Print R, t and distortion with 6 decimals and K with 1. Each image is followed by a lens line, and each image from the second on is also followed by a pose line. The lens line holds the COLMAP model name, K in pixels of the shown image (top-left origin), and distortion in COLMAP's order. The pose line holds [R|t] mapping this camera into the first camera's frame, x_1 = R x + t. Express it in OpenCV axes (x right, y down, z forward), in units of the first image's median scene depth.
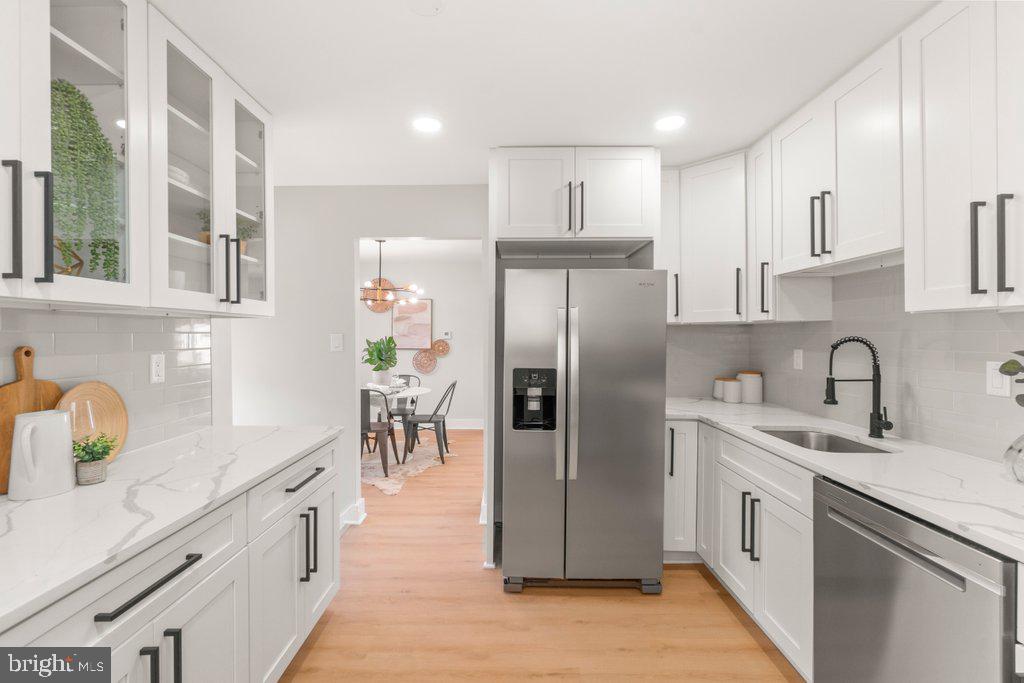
lens RADIAL K [[442.6, 0, 507.5], [0, 442.6, 338.2], [0, 0, 1]] dist [-0.005825, 0.000602]
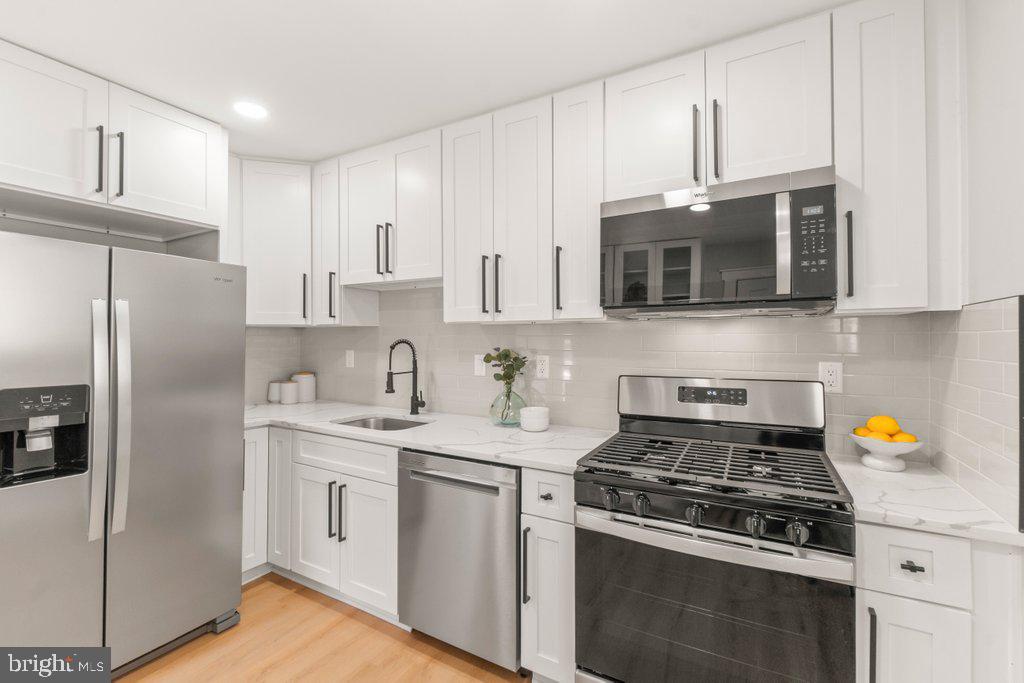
lens RADIAL K [[442.6, 0, 507.7], [0, 442.6, 338.9], [0, 0, 1]] dist [-0.005825, 0.000602]
pose [[0.497126, 0.000927, 0.867678, -0.166954], [0.002568, 0.999993, -0.002540, -0.000602], [-0.867675, 0.003491, 0.497120, 0.069310]]
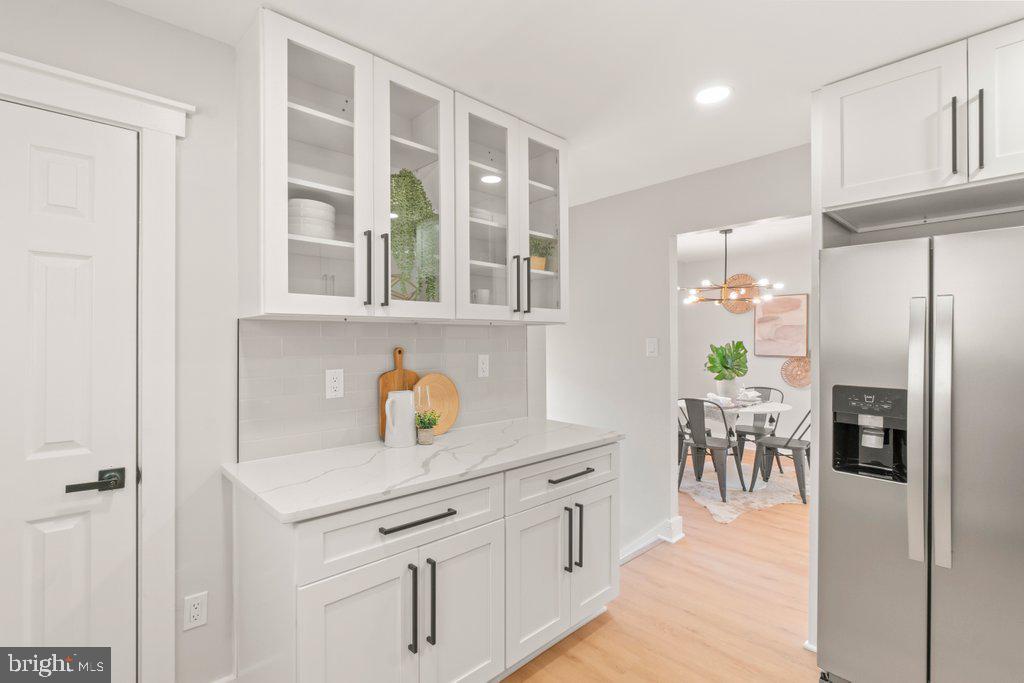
lens RADIAL K [[475.4, 0, 508.9], [0, 475.4, 339.4], [0, 0, 1]] dist [-0.004710, 0.001325]
pose [[0.690655, -0.001955, -0.723182, 0.208733], [-0.003571, 0.999975, -0.006114, -0.000438], [0.723175, 0.006805, 0.690631, 0.078633]]
